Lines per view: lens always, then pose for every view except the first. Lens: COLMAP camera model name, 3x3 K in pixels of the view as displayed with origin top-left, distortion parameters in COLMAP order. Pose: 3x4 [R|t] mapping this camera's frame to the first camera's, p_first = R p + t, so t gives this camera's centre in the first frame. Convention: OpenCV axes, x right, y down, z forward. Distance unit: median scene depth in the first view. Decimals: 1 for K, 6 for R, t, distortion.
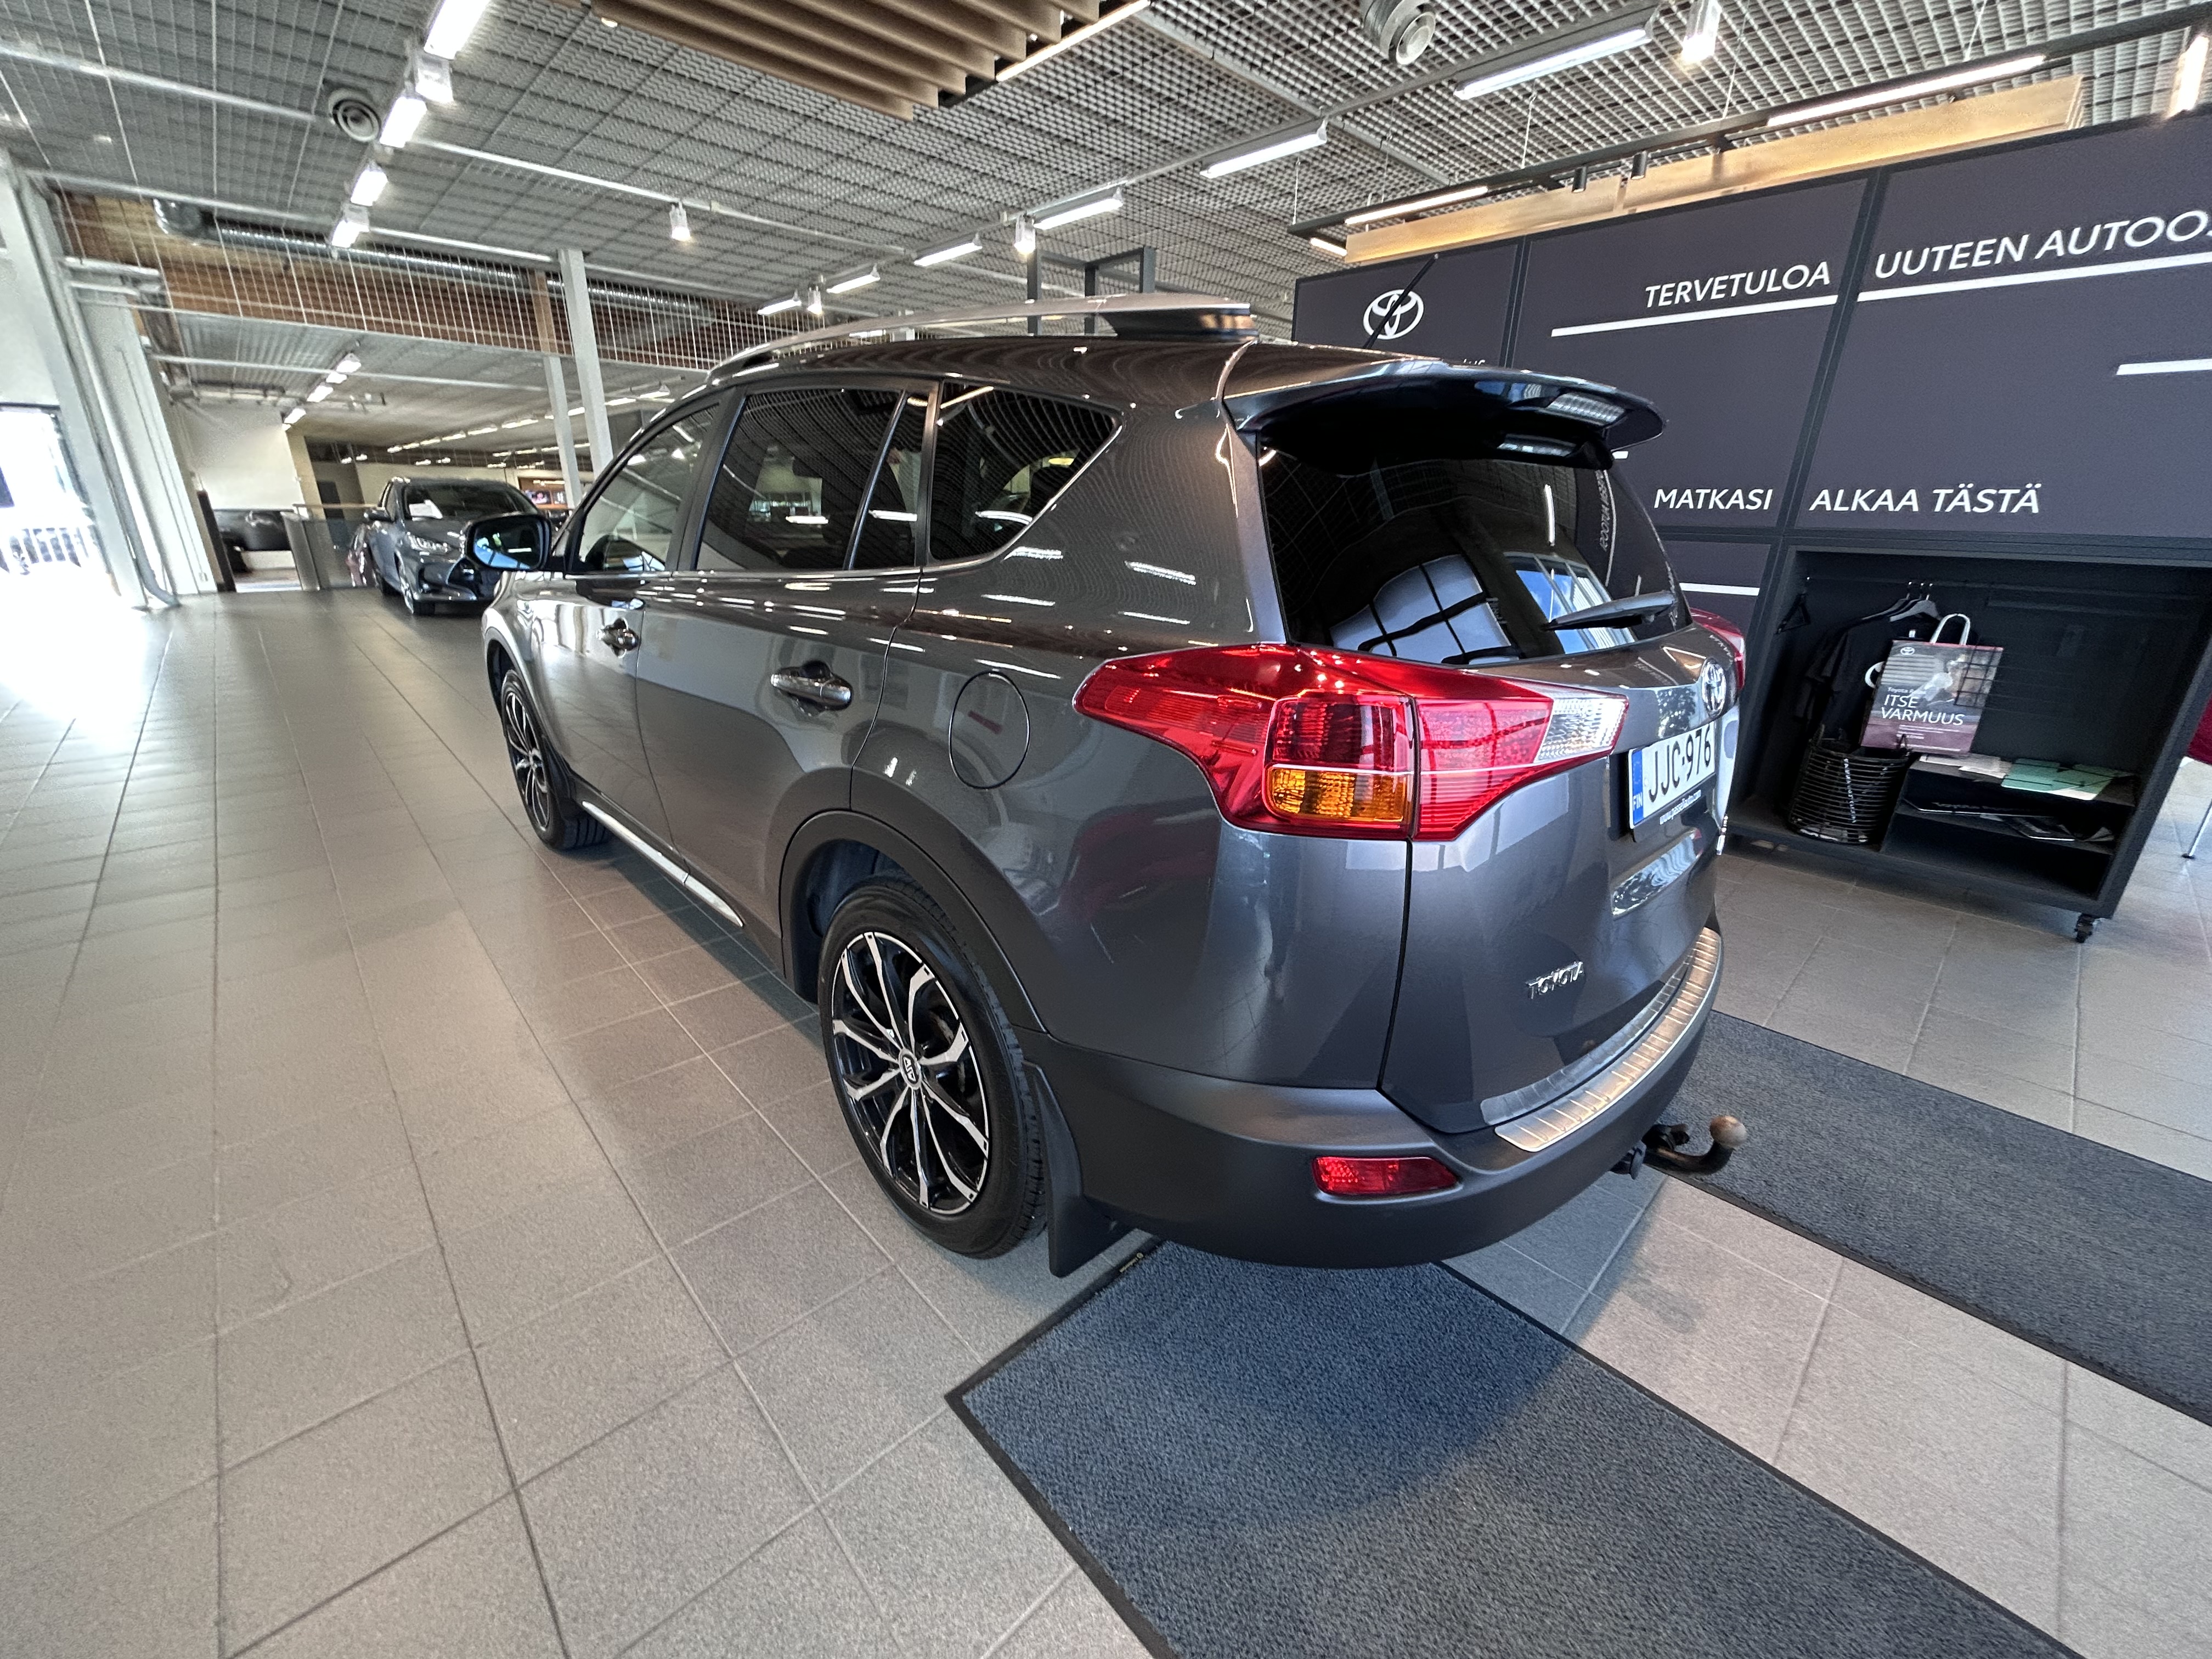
lens RADIAL K [[892.0, 0, 1105.8], [0, 892.0, 818.8], [0, 0, 1]] dist [0.001543, -0.000526]
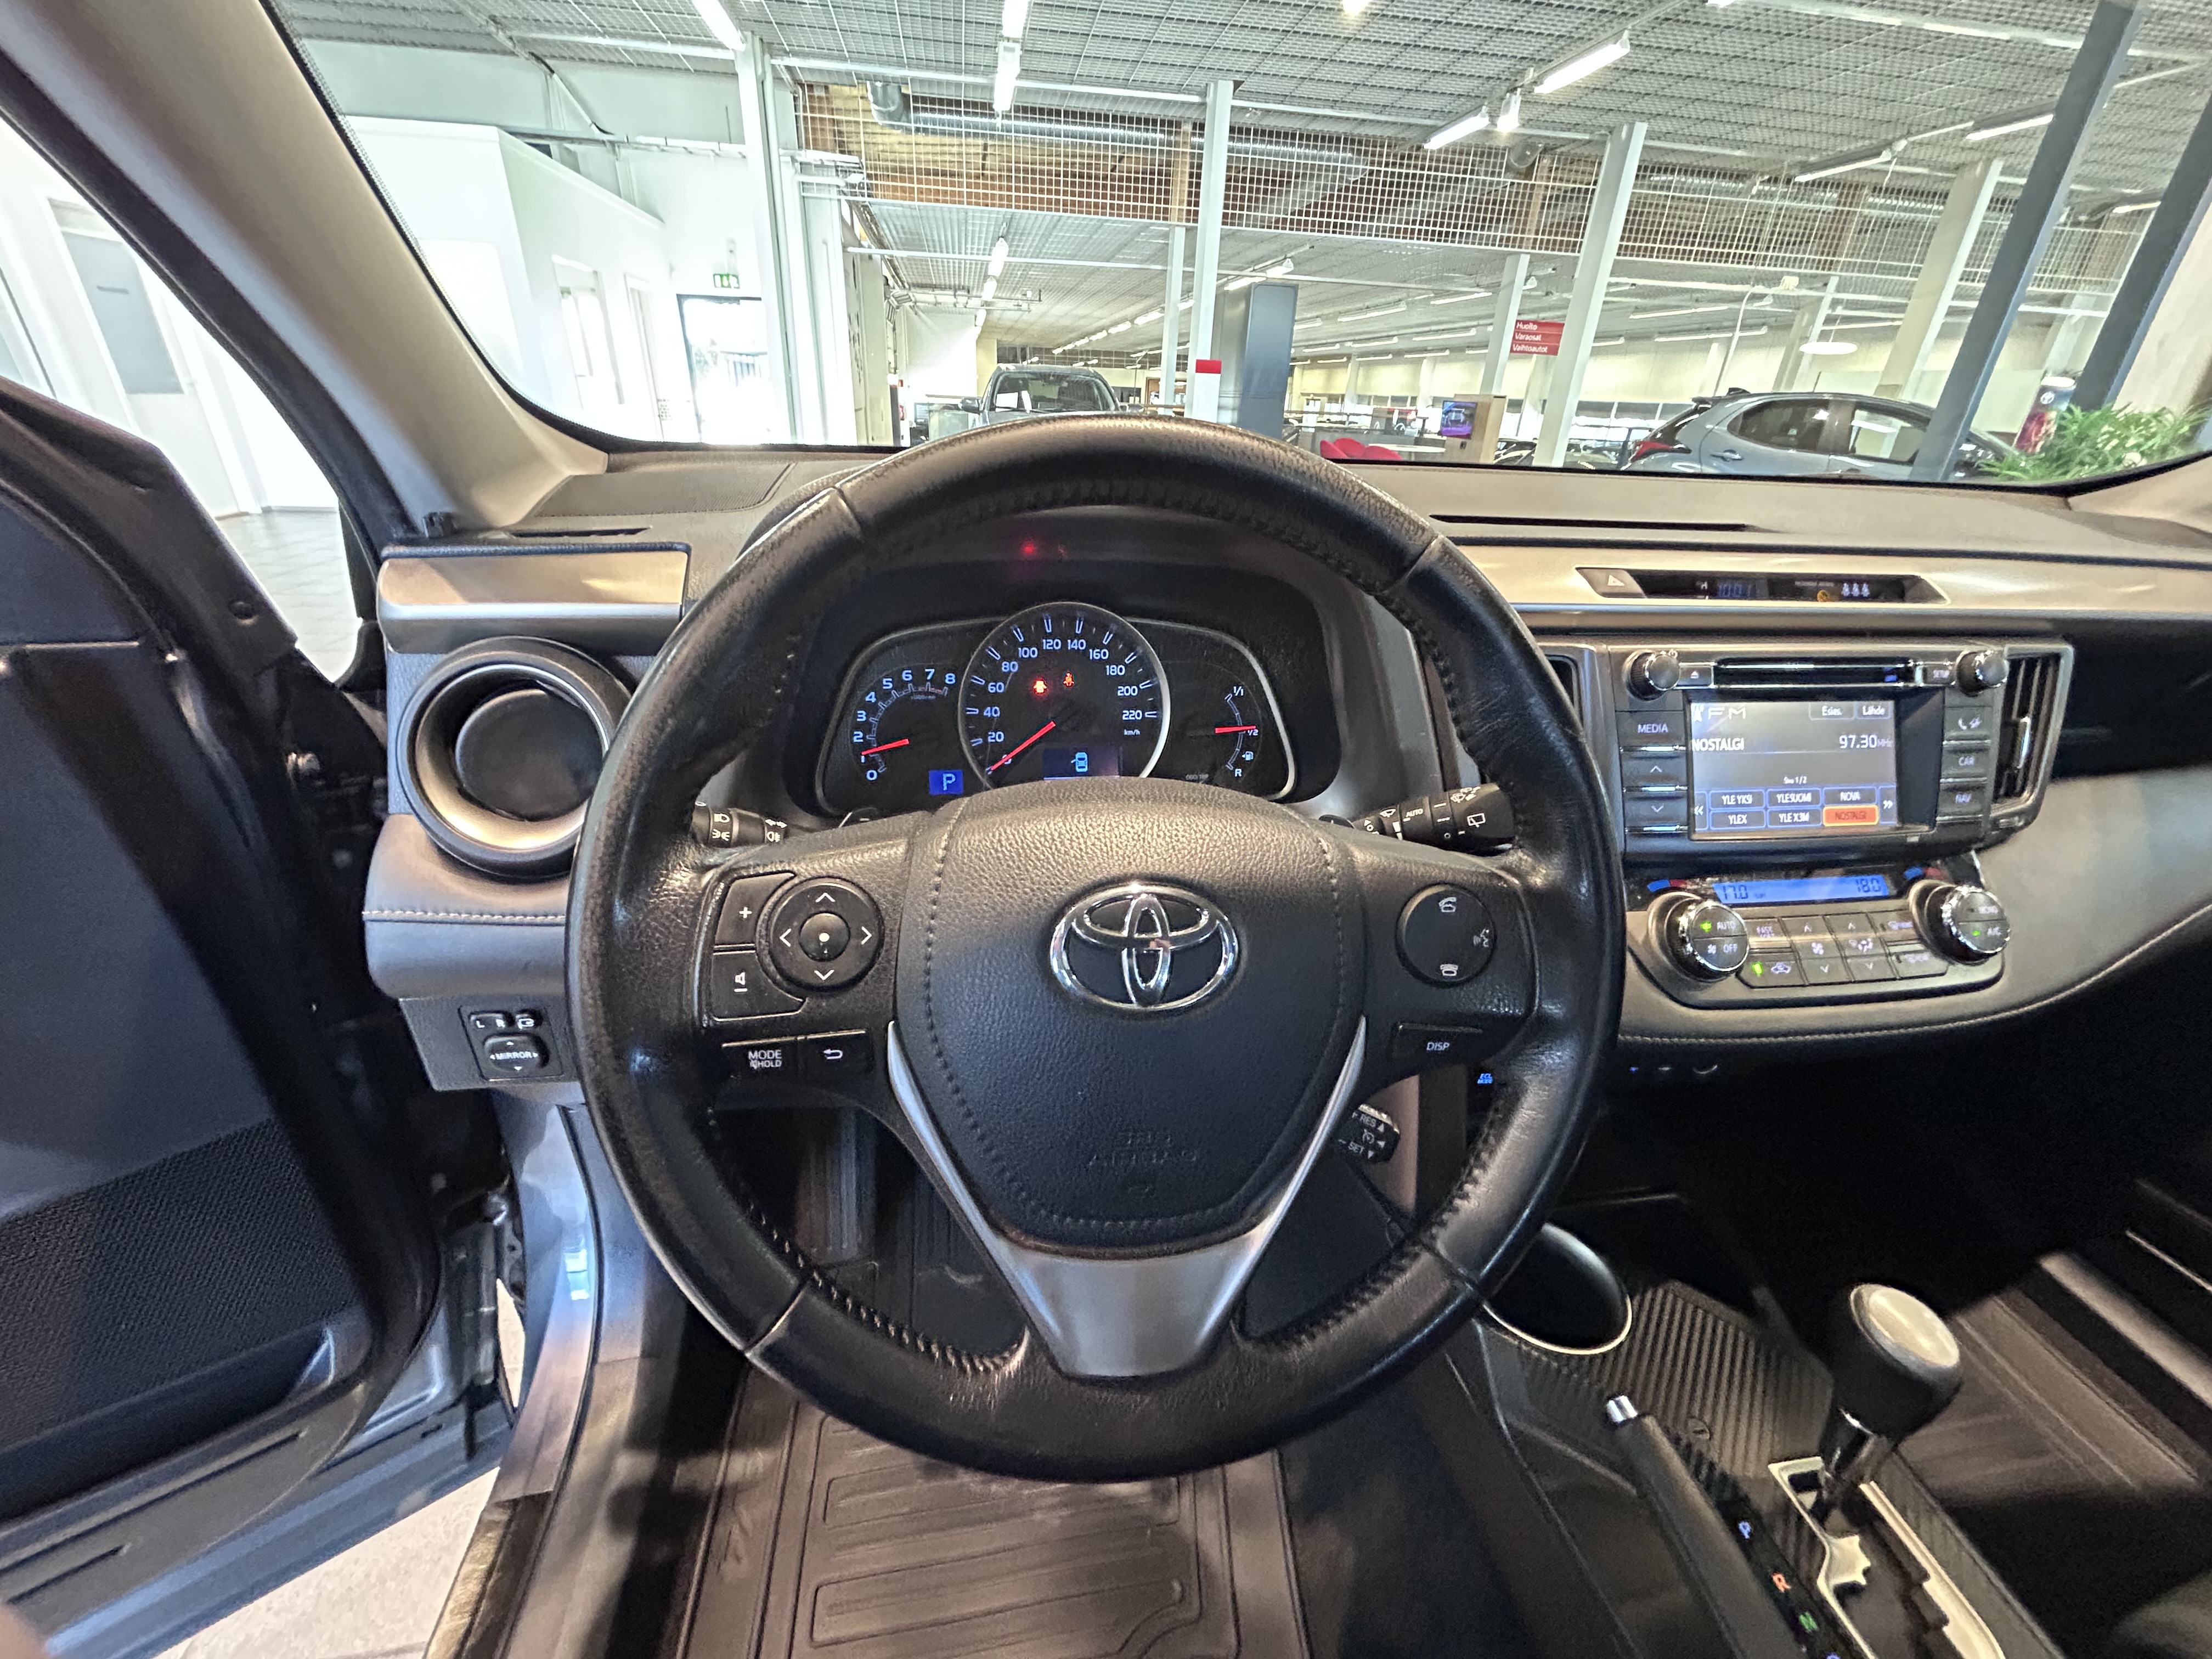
lens RADIAL K [[892.6, 0, 1106.0], [0, 892.6, 829.5], [0, 0, 1]] dist [-0.001862, -0.000759]
pose [[0.823705, 0.260331, -0.503724, -0.213915], [-0.210136, 0.965268, 0.155242, -0.170417], [0.526643, -0.022023, 0.849801, 0.536276]]
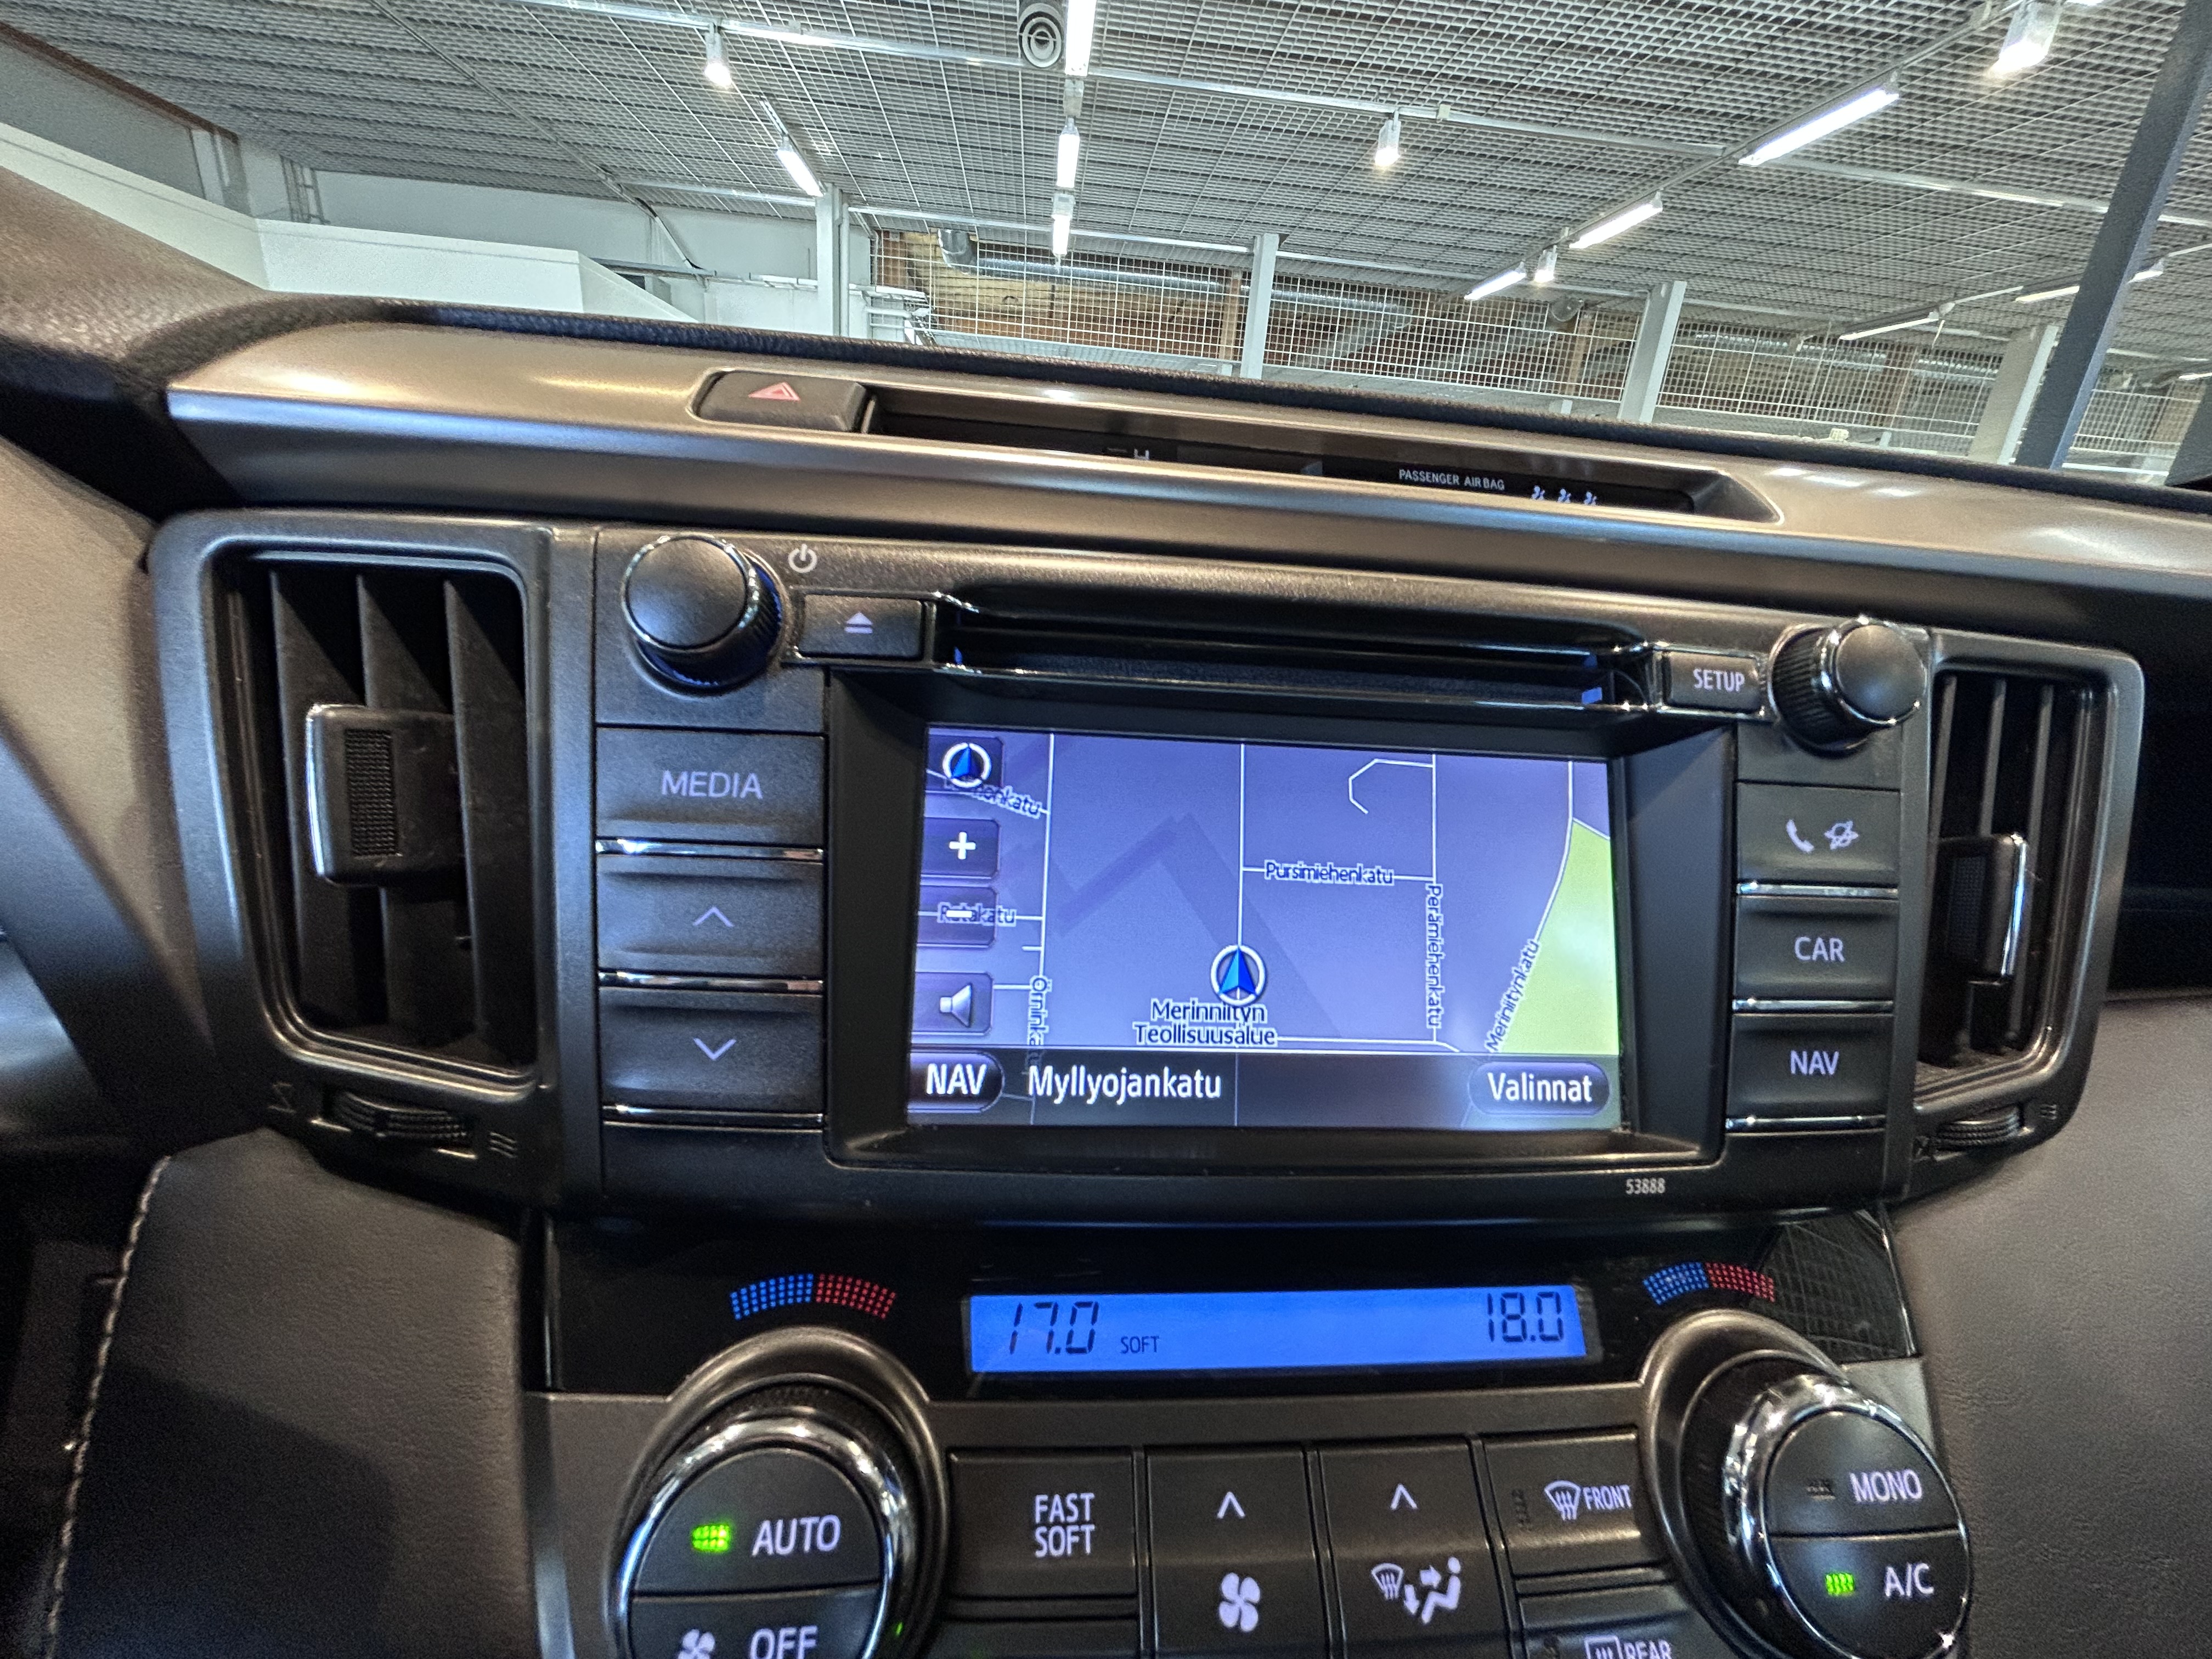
lens RADIAL K [[900.7, 0, 1105.5], [0, 900.7, 825.3], [0, 0, 1]] dist [-0.019588, 0.009587]
pose [[0.780265, 0.240160, -0.577503, -0.188277], [-0.263971, 0.963525, 0.044038, -0.181990], [0.567015, 0.118083, 0.815200, 0.633737]]
